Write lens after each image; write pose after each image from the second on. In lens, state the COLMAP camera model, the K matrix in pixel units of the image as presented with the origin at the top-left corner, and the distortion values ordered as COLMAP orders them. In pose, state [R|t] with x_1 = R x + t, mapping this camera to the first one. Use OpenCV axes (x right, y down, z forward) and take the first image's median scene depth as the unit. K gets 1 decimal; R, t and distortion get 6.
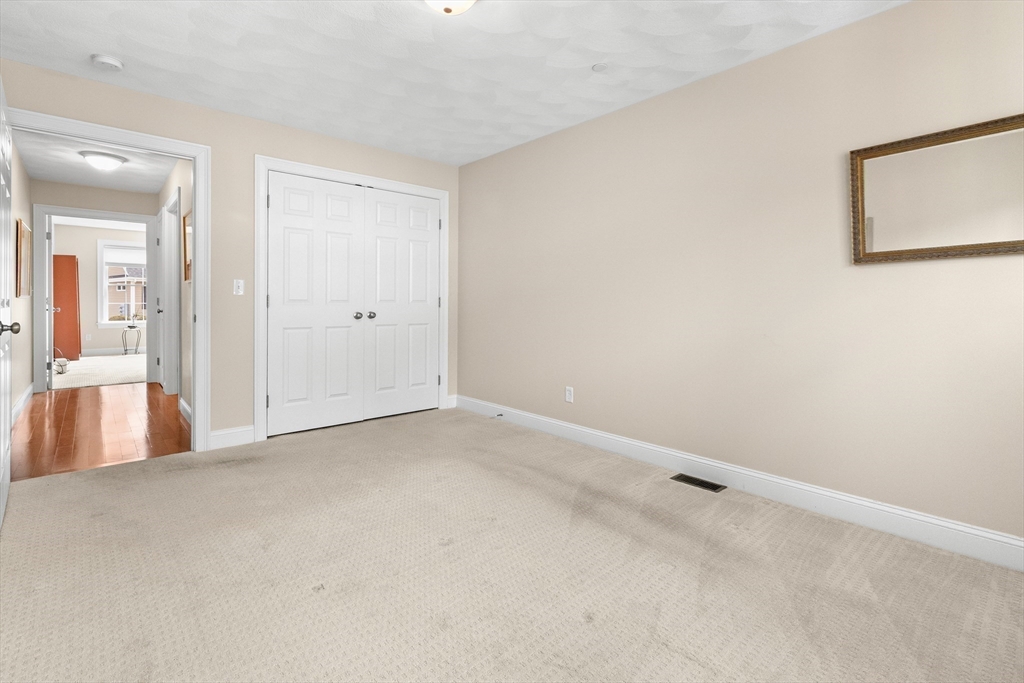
lens RADIAL K [[468.4, 0, 513.3], [0, 468.4, 319.7], [0, 0, 1]] dist [0.003650, 0.000360]
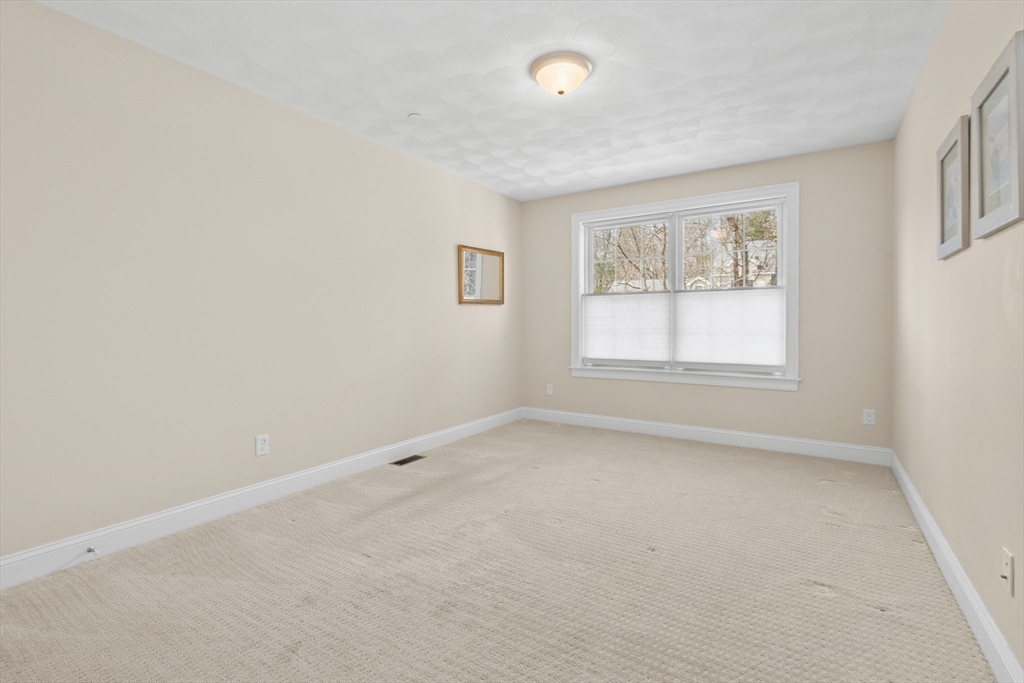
lens RADIAL K [[465.7, 0, 513.6], [0, 465.7, 331.3], [0, 0, 1]] dist [0.006393, -0.000015]
pose [[-0.258077, -0.019413, 0.965929, -0.918763], [0.034899, 0.998958, 0.029401, -0.042705], [-0.965494, 0.041298, -0.257131, 1.014277]]
